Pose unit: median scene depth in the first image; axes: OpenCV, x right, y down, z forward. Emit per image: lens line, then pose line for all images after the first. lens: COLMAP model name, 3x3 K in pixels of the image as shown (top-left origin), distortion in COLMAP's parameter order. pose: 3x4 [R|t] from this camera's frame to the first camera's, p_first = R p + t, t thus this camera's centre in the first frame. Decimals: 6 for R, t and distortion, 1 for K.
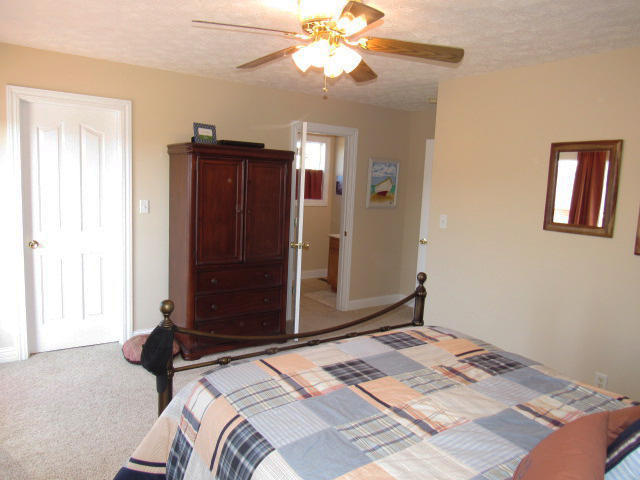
lens RADIAL K [[456.2, 0, 319.3], [0, 456.2, 238.5], [0, 0, 1]] dist [-0.017415, -0.002247]
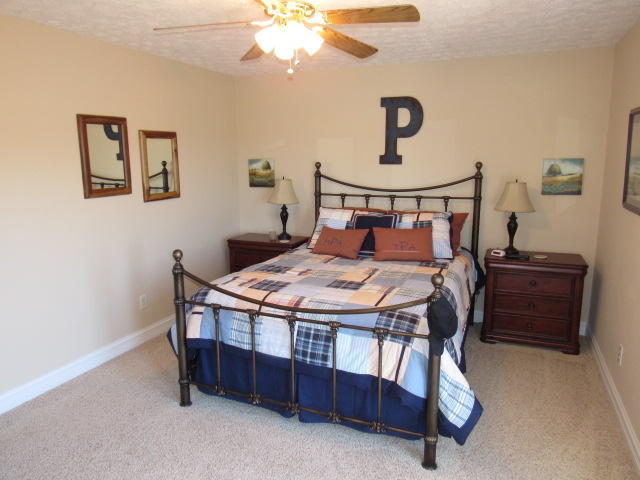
lens RADIAL K [[456.2, 0, 318.8], [0, 456.2, 239.5], [0, 0, 1]] dist [-0.017415, -0.002247]
pose [[-0.530505, -0.198622, 0.824084, -0.941076], [0.096659, 0.951646, 0.291592, -0.258935], [-0.842153, 0.234346, -0.485654, 1.531569]]
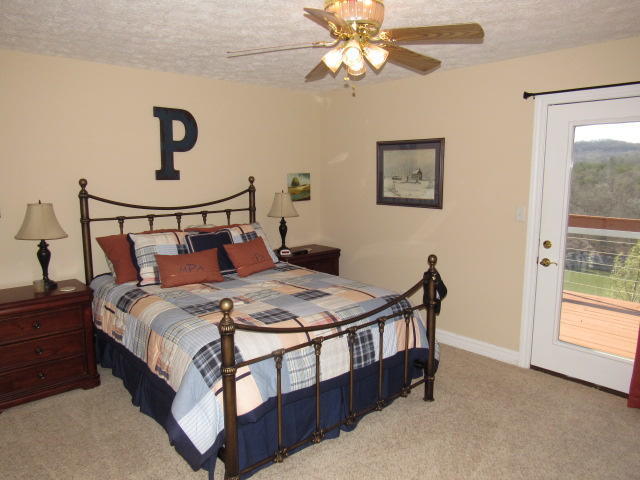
lens RADIAL K [[456.2, 0, 318.7], [0, 456.2, 239.5], [0, 0, 1]] dist [-0.017415, -0.002247]
pose [[-0.990799, -0.029683, -0.132047, 0.225711], [-0.065355, 0.959293, 0.274746, -0.273028], [0.118516, 0.280848, -0.952407, 2.096423]]
